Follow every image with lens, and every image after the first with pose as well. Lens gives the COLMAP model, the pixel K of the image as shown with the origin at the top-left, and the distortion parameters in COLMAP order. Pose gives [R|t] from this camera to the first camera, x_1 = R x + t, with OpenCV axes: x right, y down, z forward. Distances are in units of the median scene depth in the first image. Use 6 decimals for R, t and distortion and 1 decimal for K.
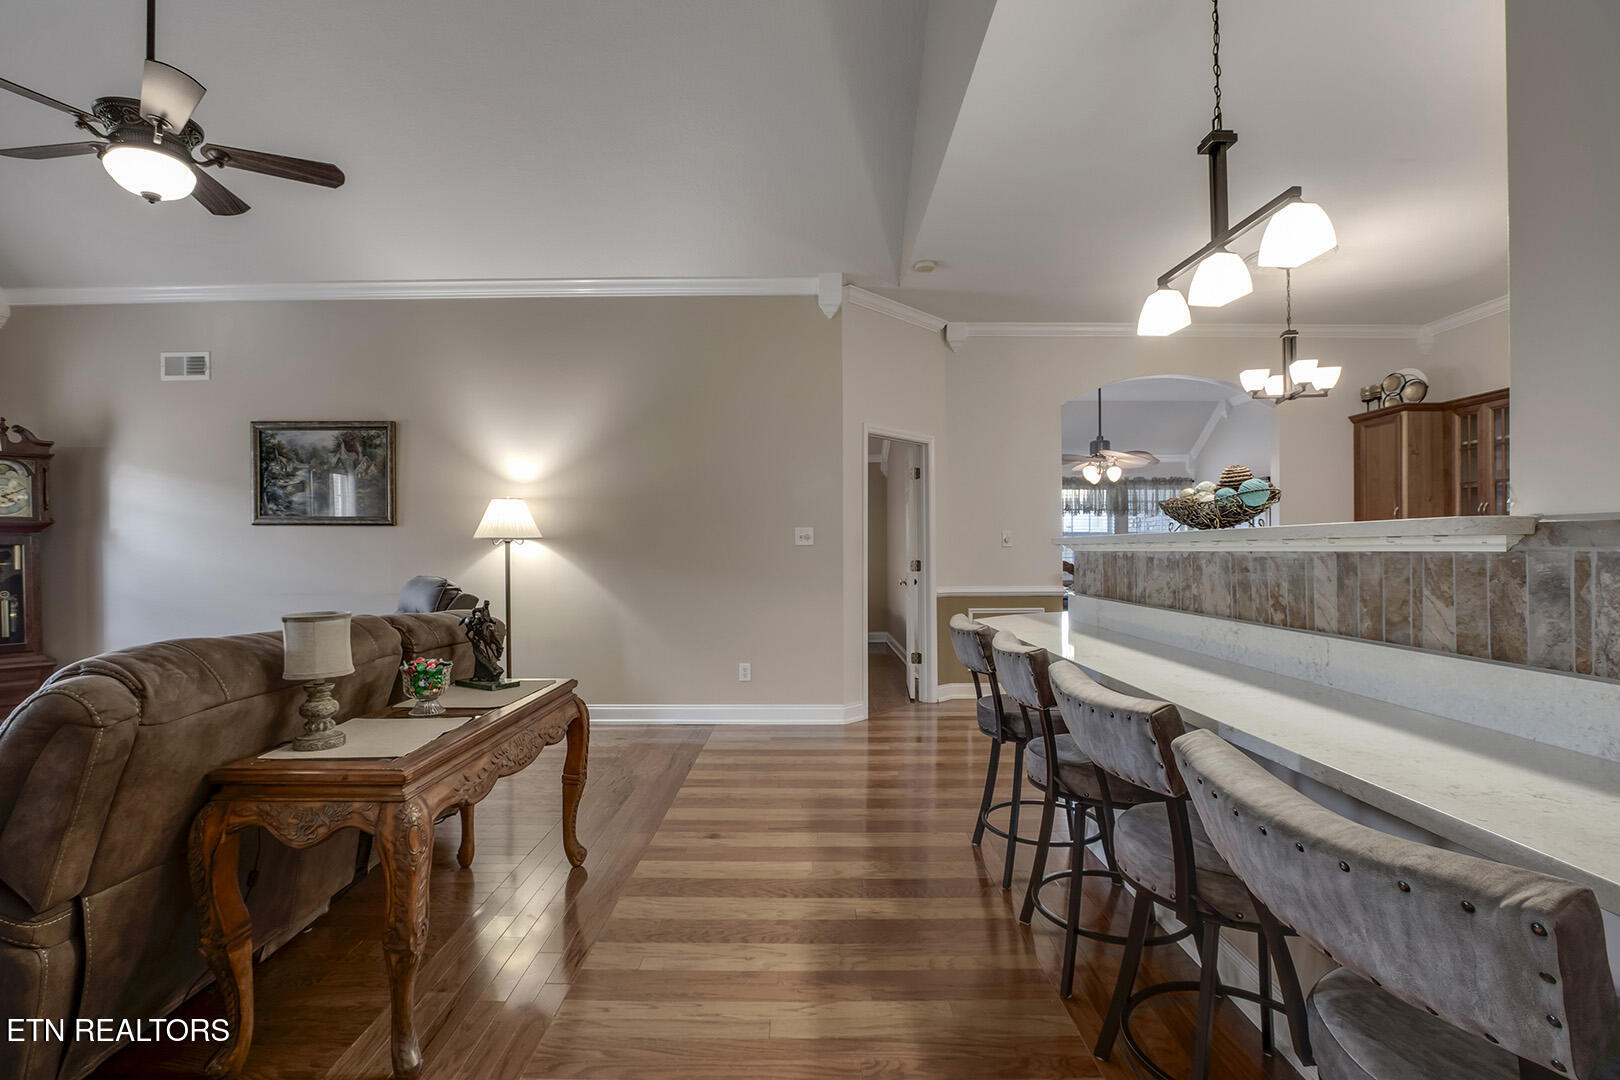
lens RADIAL K [[764.7, 0, 802.7], [0, 764.7, 553.2], [0, 0, 1]] dist [-0.025900, 0.004112]
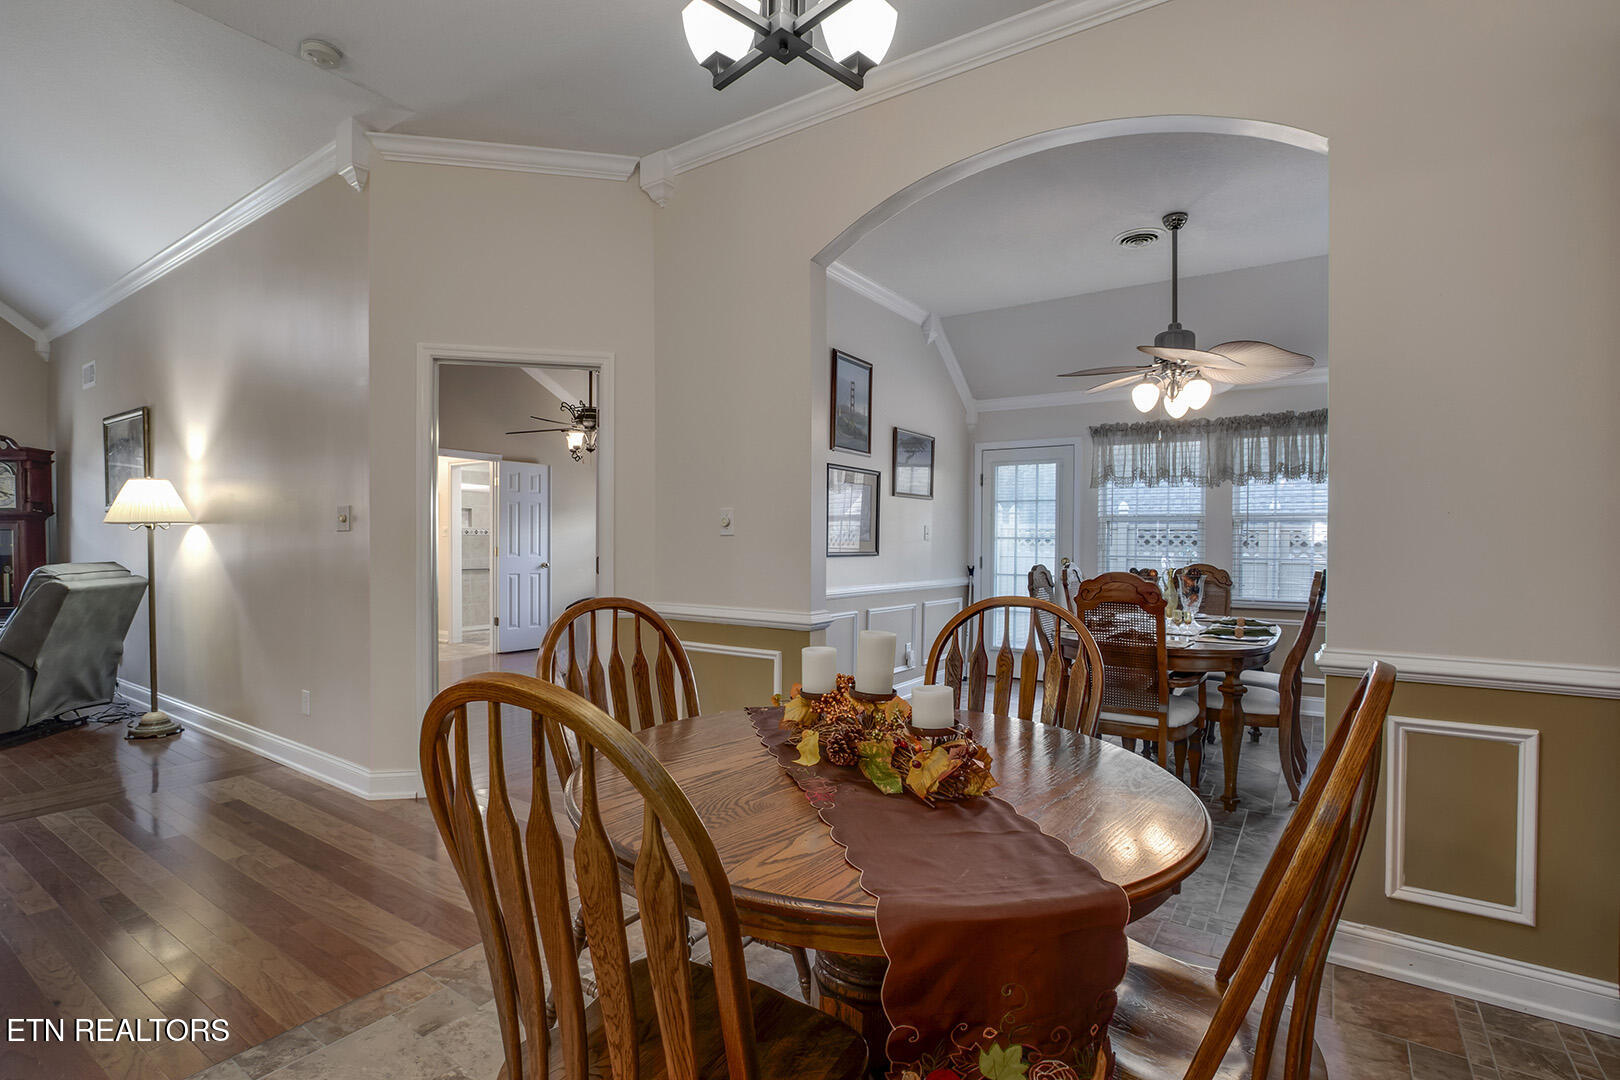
lens RADIAL K [[764.7, 0, 793.9], [0, 764.7, 559.5], [0, 0, 1]] dist [-0.025900, 0.004112]
pose [[0.825097, 0.022575, -0.564540, 0.857026], [-0.012862, 0.999693, 0.021178, -0.004527], [0.564845, -0.010213, 0.825134, 0.782438]]
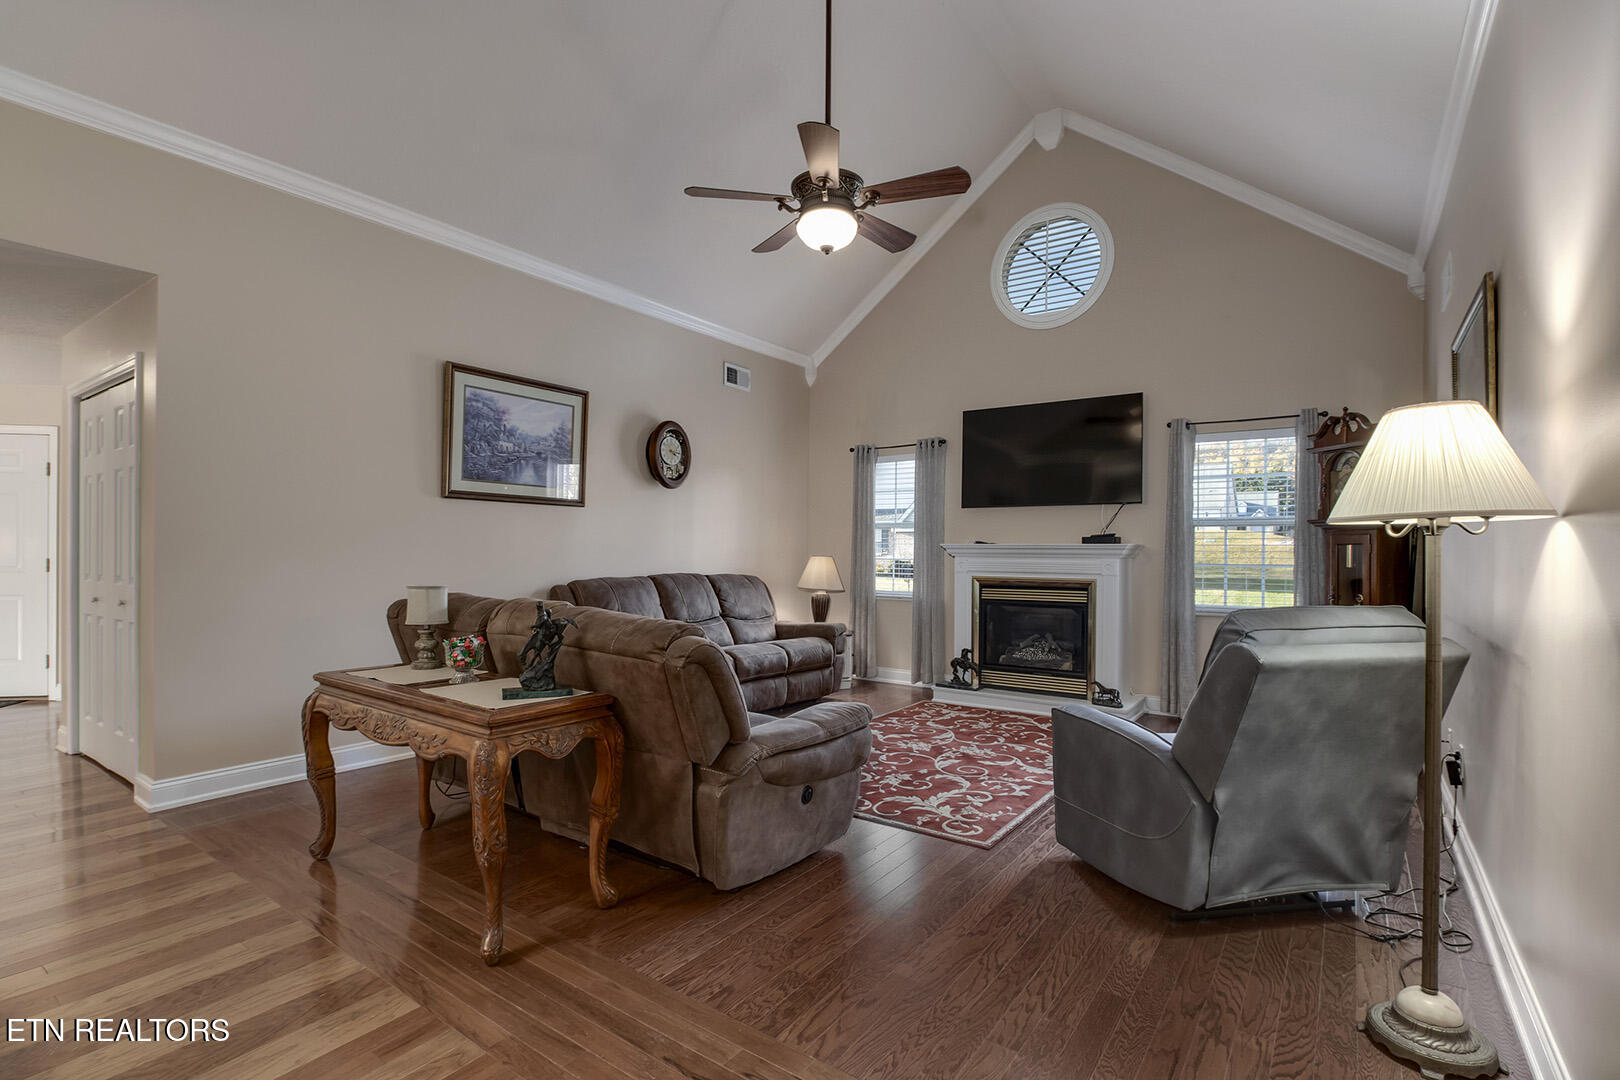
lens RADIAL K [[764.7, 0, 812.4], [0, 764.7, 551.5], [0, 0, 1]] dist [-0.025900, 0.004112]
pose [[-0.573898, 0.002591, -0.818923, 0.084922], [-0.007211, 0.999940, 0.008217, -0.005027], [0.818895, 0.010622, -0.573845, 1.091605]]
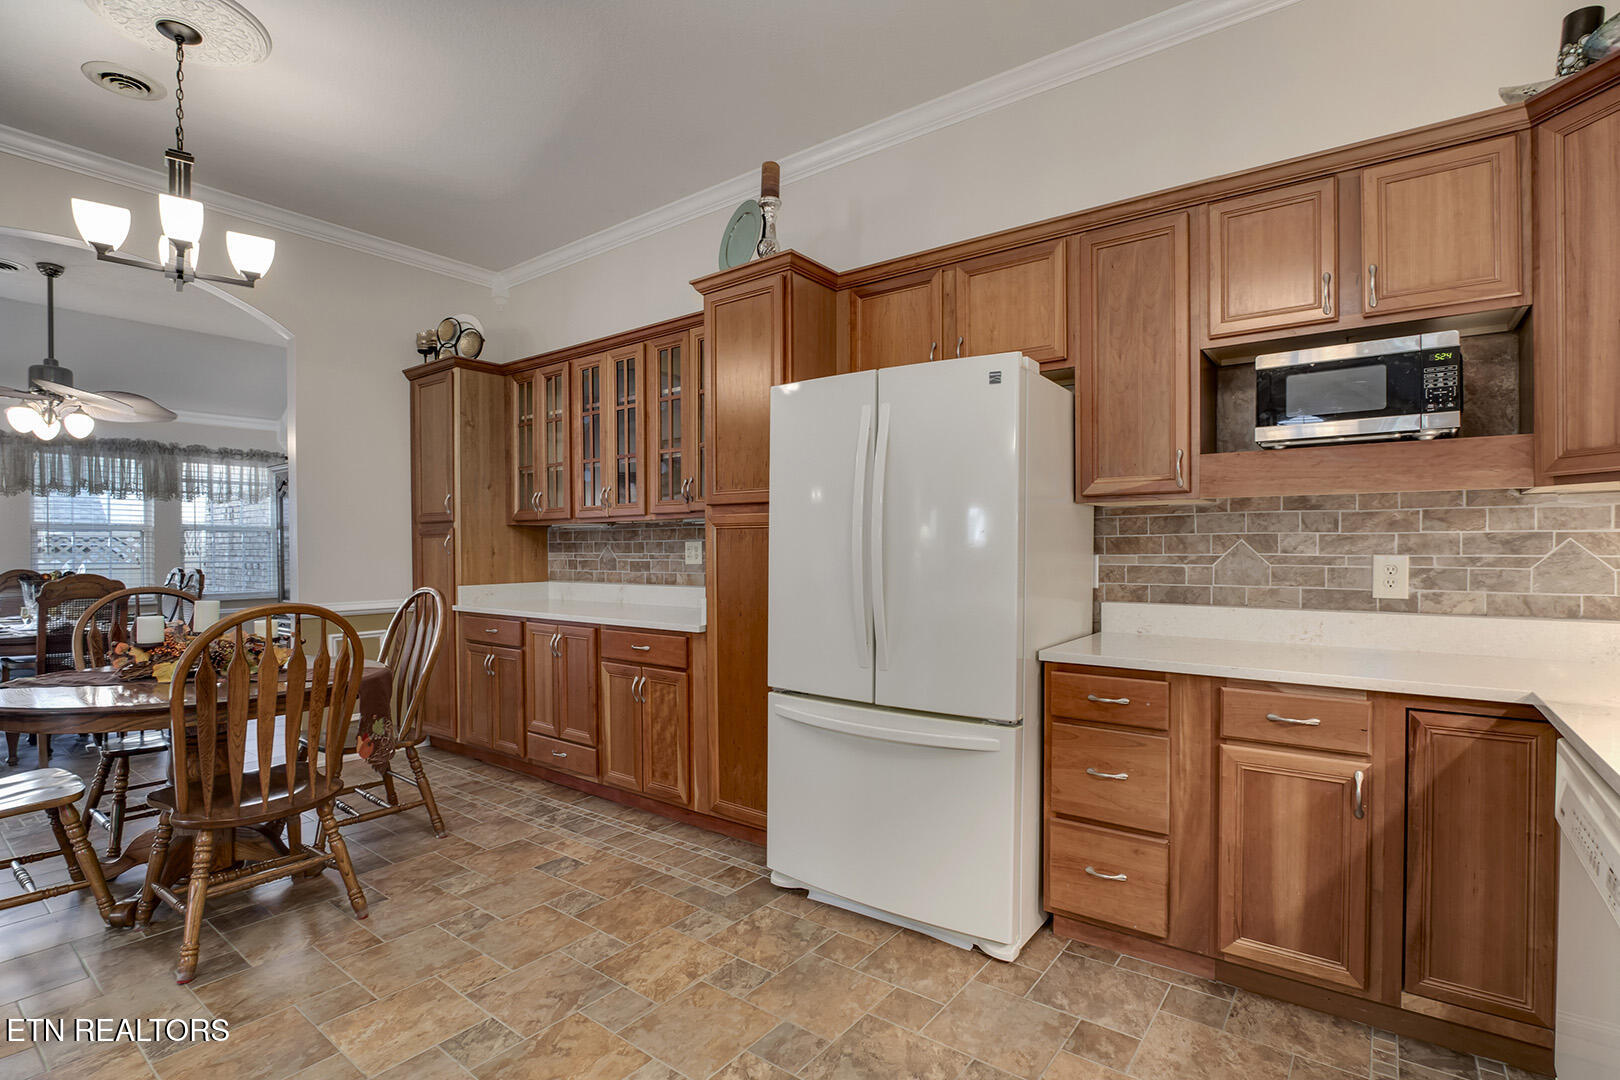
lens RADIAL K [[764.7, 0, 807.4], [0, 764.7, 558.7], [0, 0, 1]] dist [-0.025900, 0.004112]
pose [[0.597913, -0.011775, 0.801474, 0.500554], [0.005608, 0.999929, 0.010507, -0.003412], [-0.801541, -0.001787, 0.597937, 0.330095]]
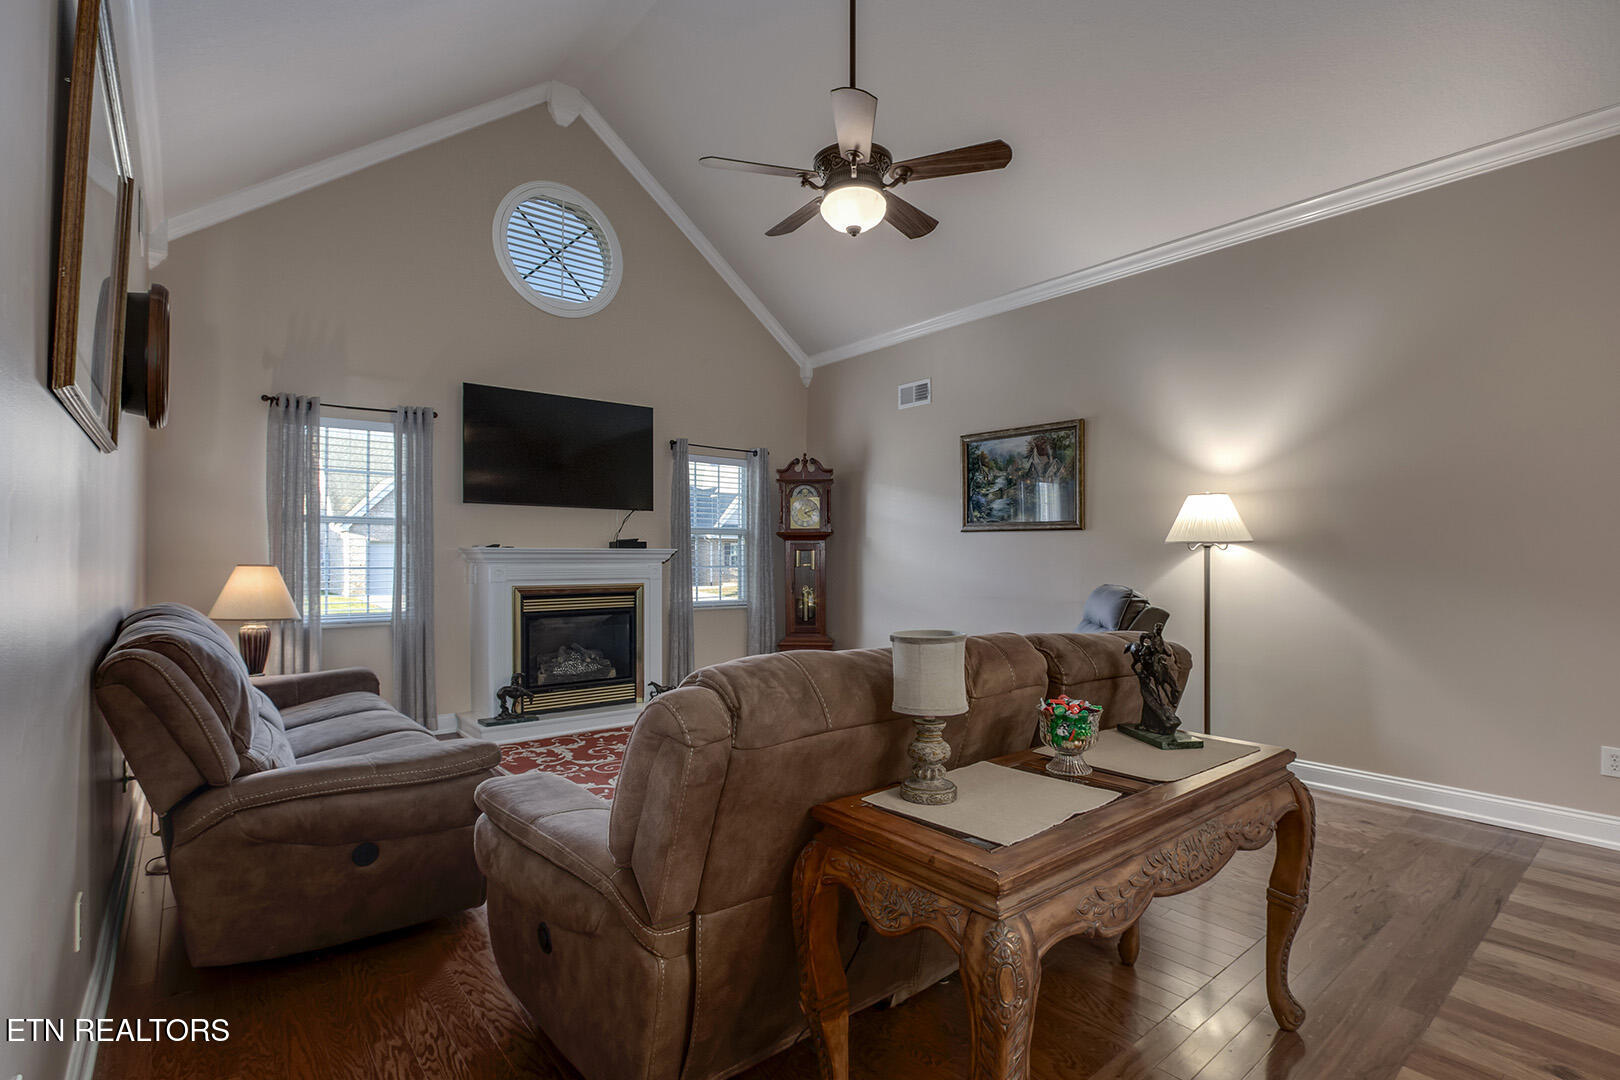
lens RADIAL K [[764.7, 0, 806.9], [0, 764.7, 554.3], [0, 0, 1]] dist [-0.025900, 0.004112]
pose [[0.643083, 0.003812, -0.765787, -0.040195], [-0.008674, 0.999960, -0.002306, -0.000702], [0.765747, 0.008125, 0.643091, 0.152732]]
